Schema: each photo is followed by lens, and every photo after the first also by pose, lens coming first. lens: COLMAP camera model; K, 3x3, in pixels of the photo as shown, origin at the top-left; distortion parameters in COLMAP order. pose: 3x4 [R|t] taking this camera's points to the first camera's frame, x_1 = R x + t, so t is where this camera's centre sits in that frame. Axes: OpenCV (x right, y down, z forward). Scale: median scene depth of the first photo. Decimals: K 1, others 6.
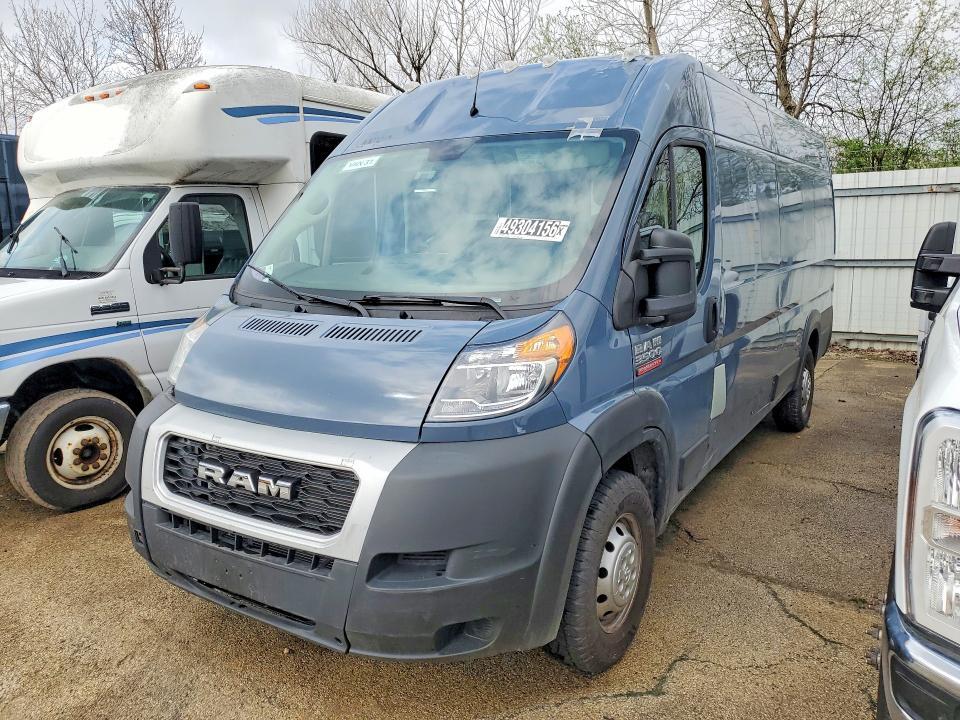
lens RADIAL K [[751.5, 0, 479.8], [0, 751.5, 359.3], [0, 0, 1]] dist [0.068916, -0.019802]
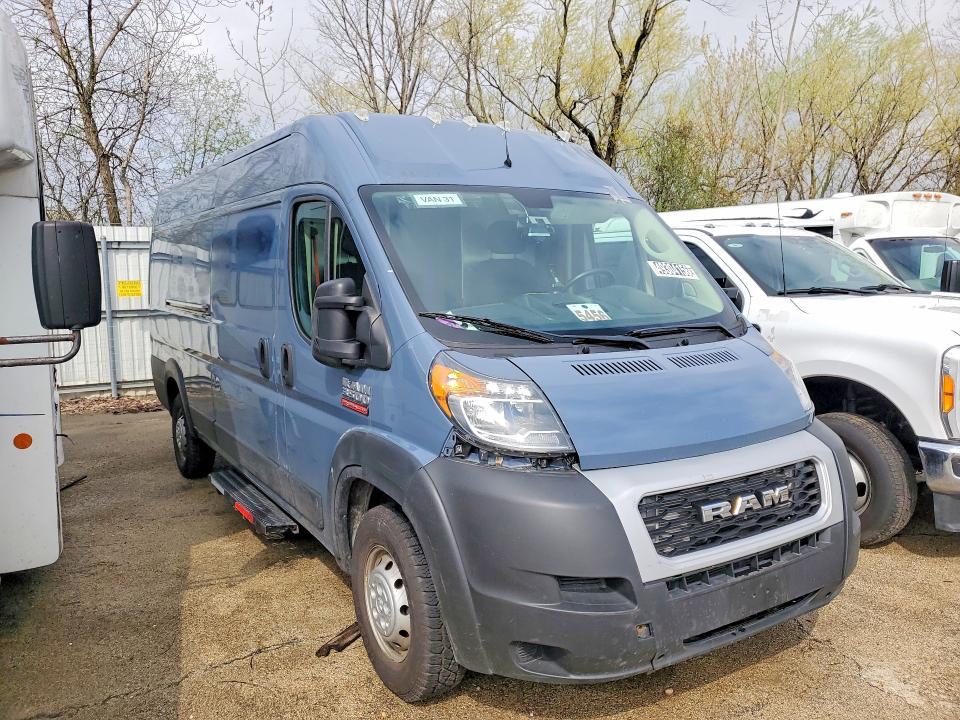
lens RADIAL K [[751.5, 0, 476.1], [0, 751.5, 355.7], [0, 0, 1]] dist [0.068916, -0.019802]
pose [[0.401071, -0.095652, 0.911039, -1.413478], [0.155854, 0.987159, 0.035032, -0.140175], [-0.902691, 0.127939, 0.410829, 0.880839]]
